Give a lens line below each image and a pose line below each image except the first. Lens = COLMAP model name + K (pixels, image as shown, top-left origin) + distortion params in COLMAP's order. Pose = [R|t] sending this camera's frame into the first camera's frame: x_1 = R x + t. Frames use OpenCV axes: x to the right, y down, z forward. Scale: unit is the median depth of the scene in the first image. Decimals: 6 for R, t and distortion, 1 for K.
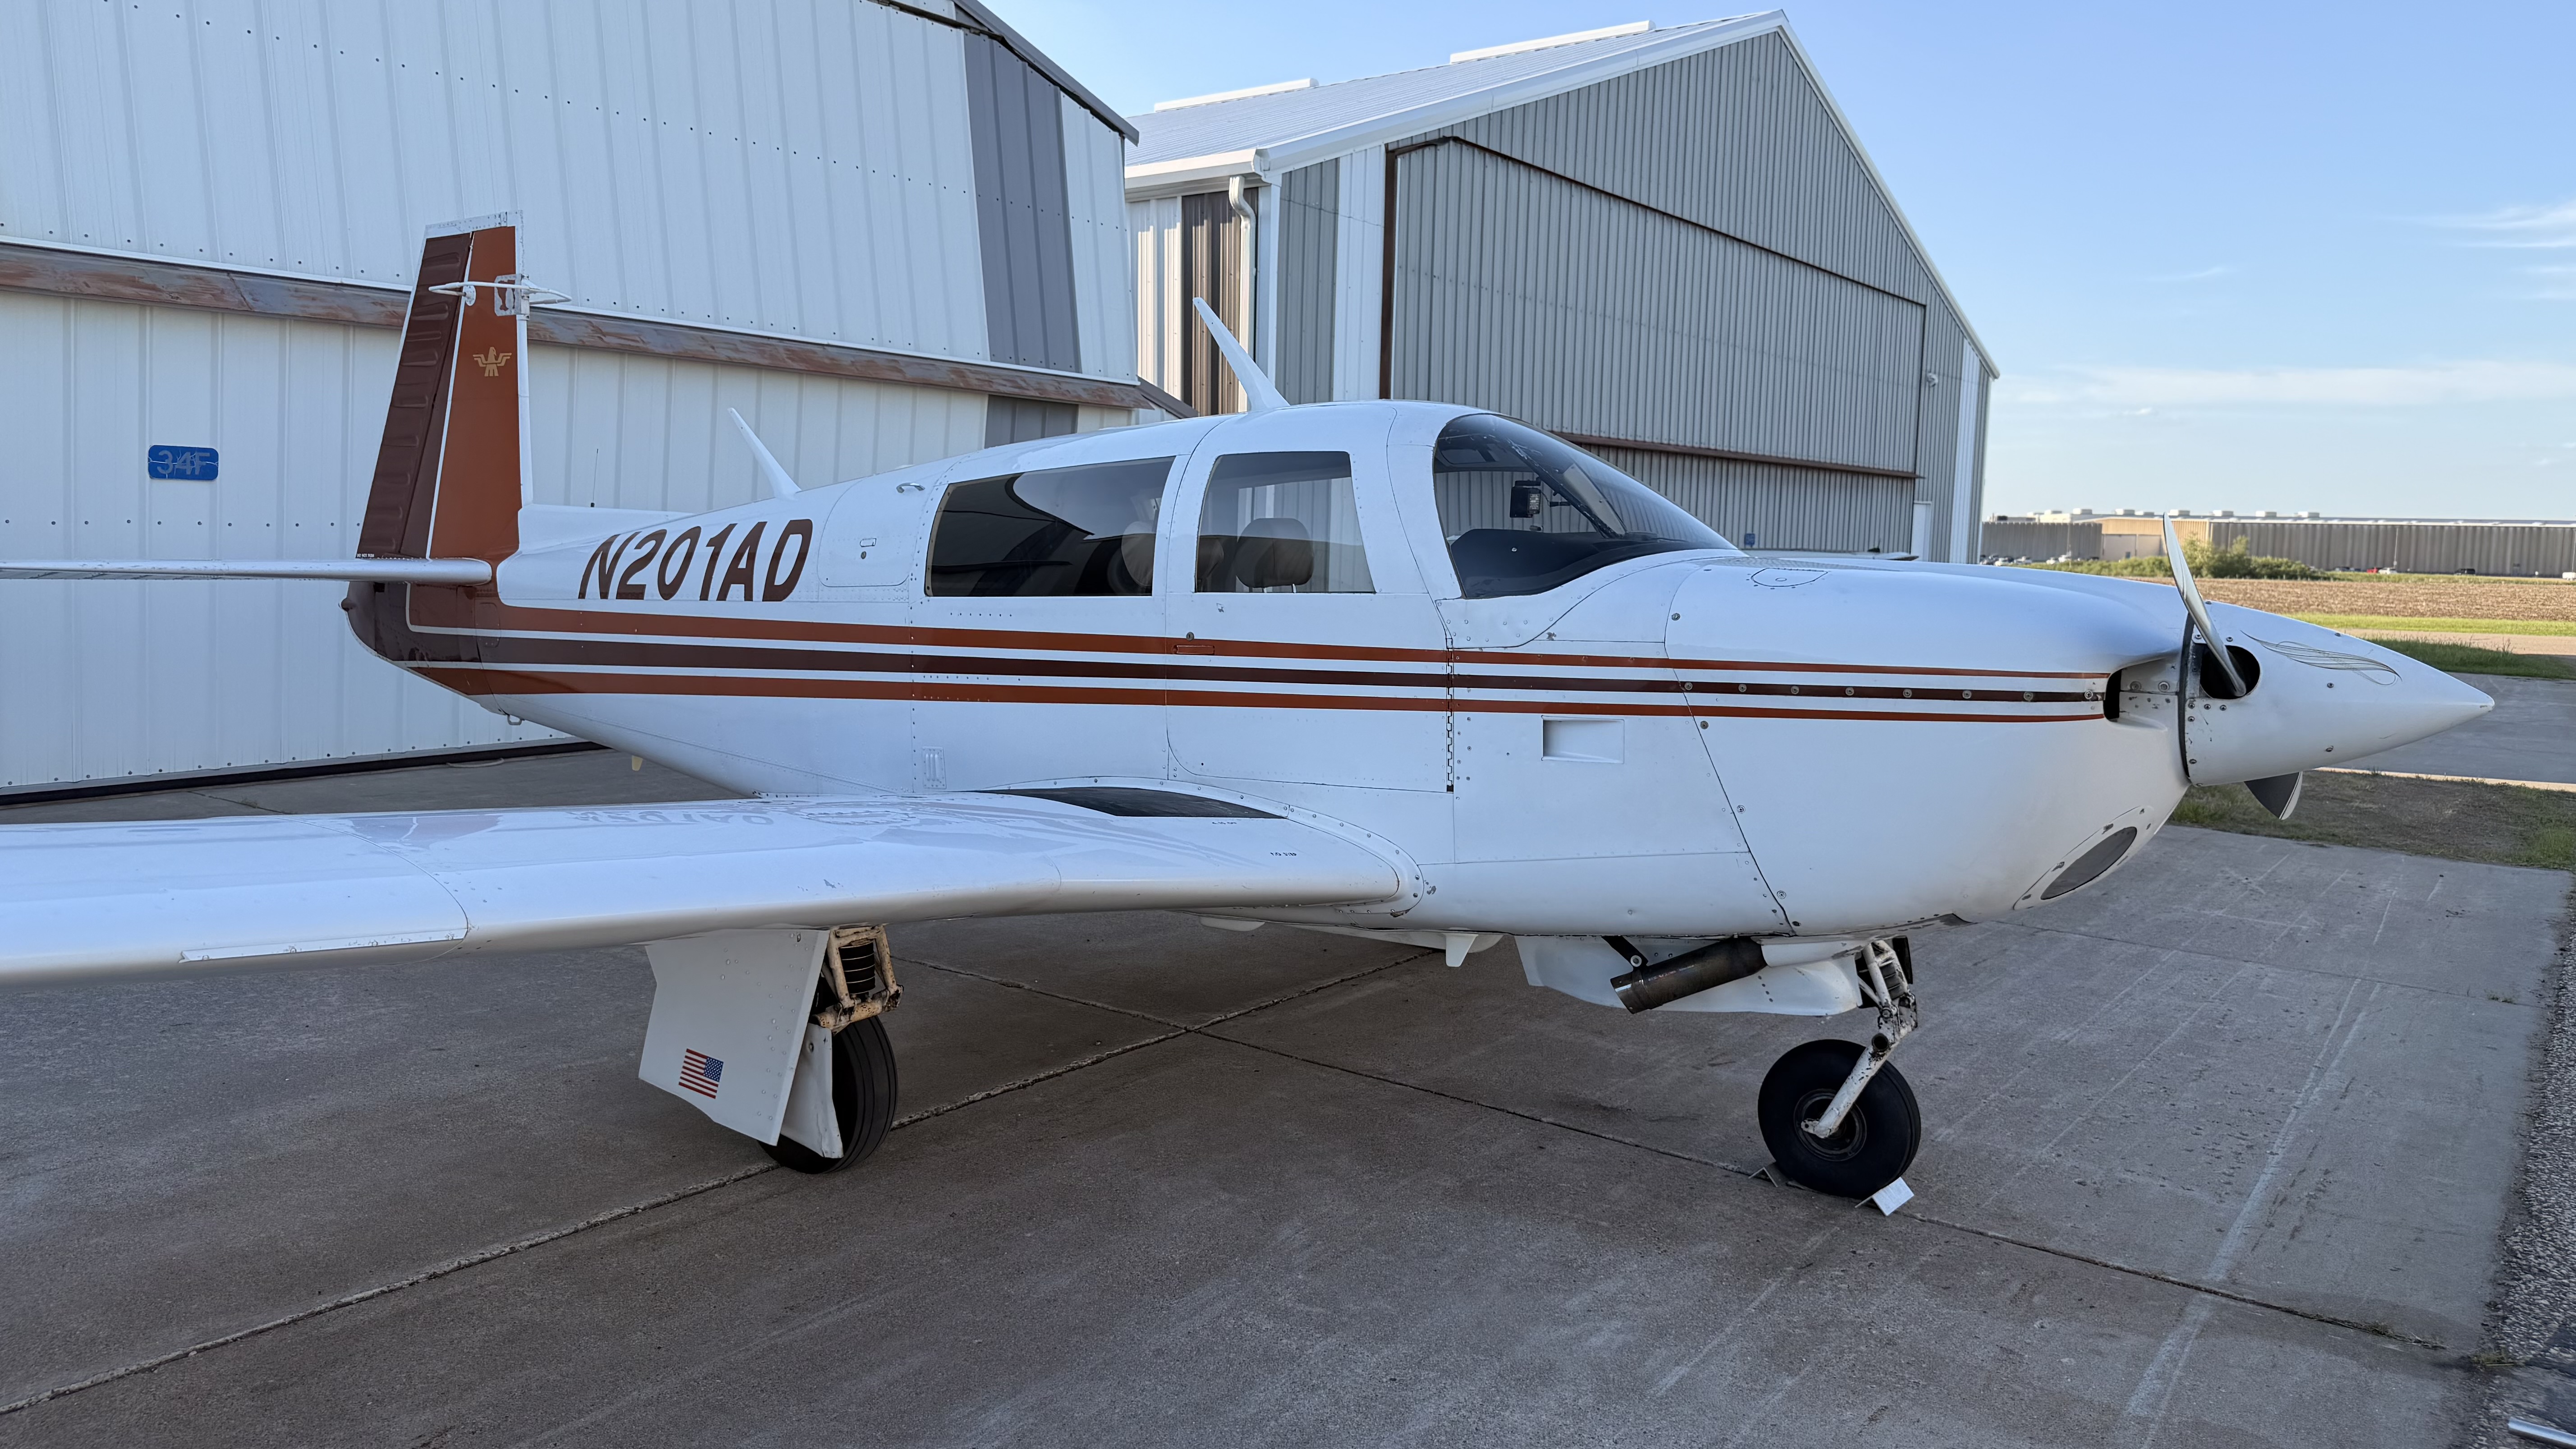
lens RADIAL K [[1859.3, 0, 1277.6], [0, 1859.3, 724.1], [0, 0, 1]] dist [0.028042, 0.001894]
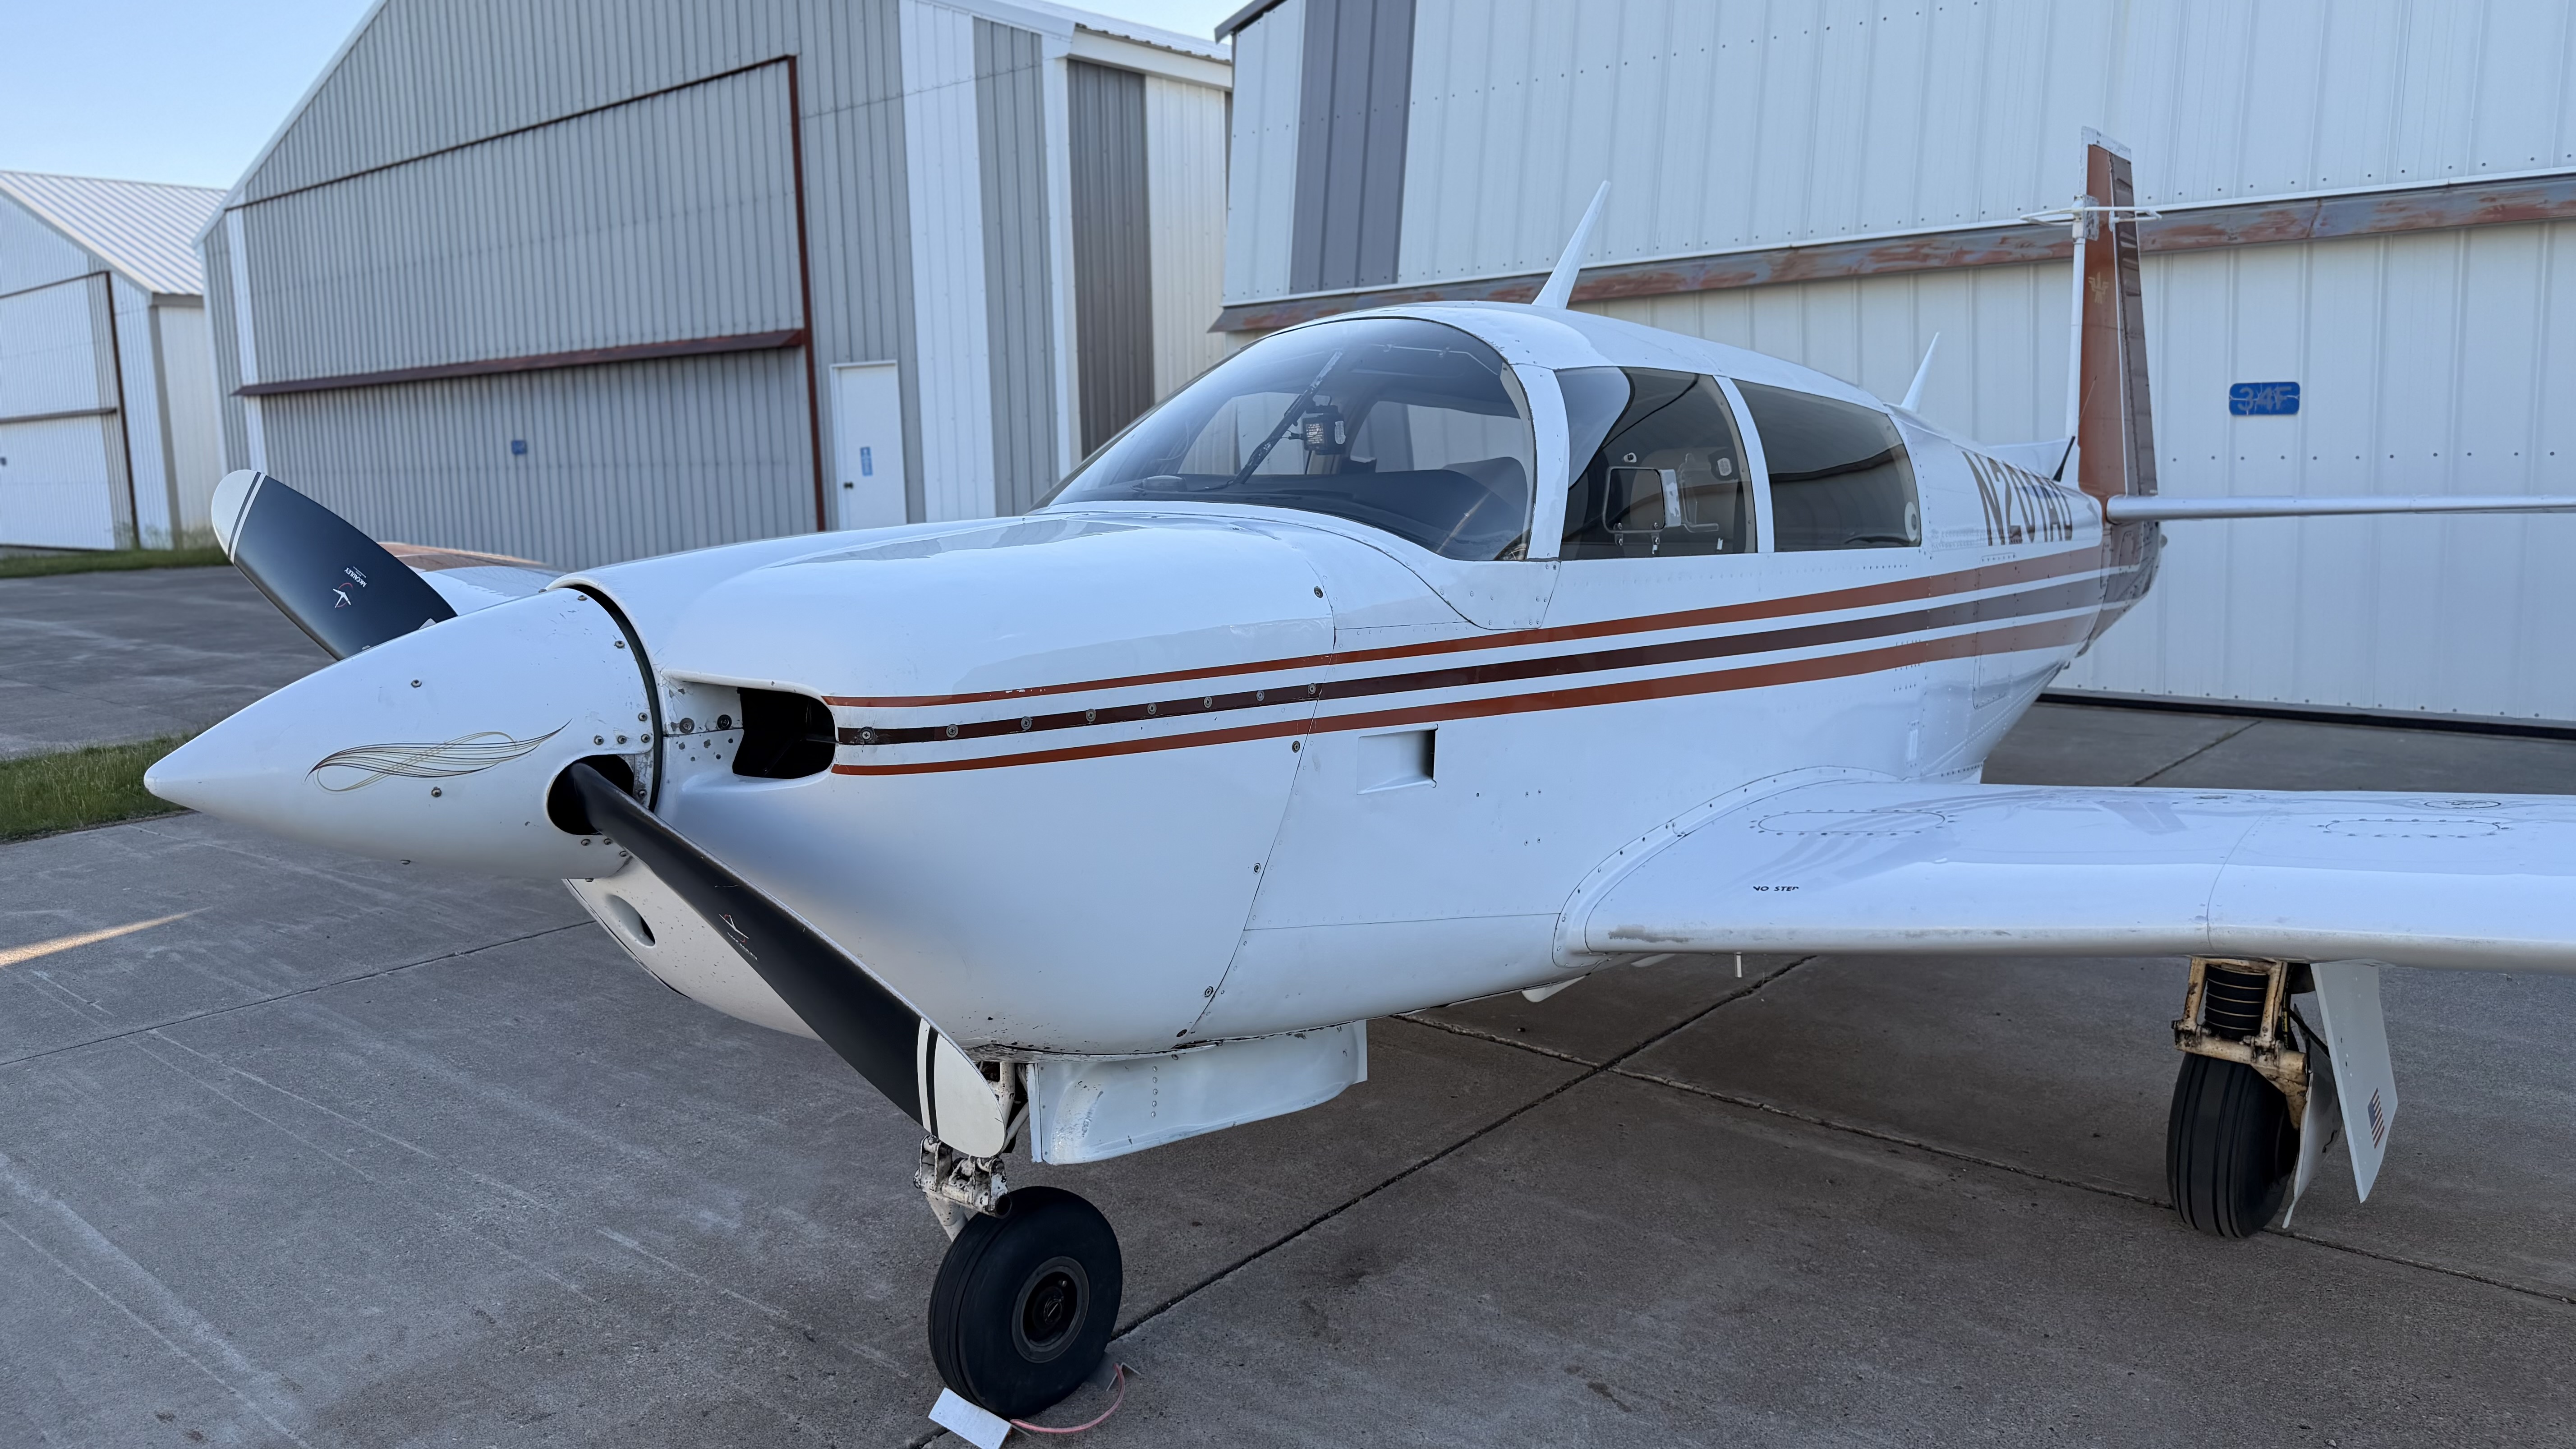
lens RADIAL K [[1859.3, 0, 1280.4], [0, 1859.3, 727.9], [0, 0, 1]] dist [0.028042, 0.001894]
pose [[-0.092299, 0.134170, -0.986651, 0.707006], [-0.092283, 0.985463, 0.142641, -0.085396], [0.991446, 0.104216, -0.078576, 0.824236]]
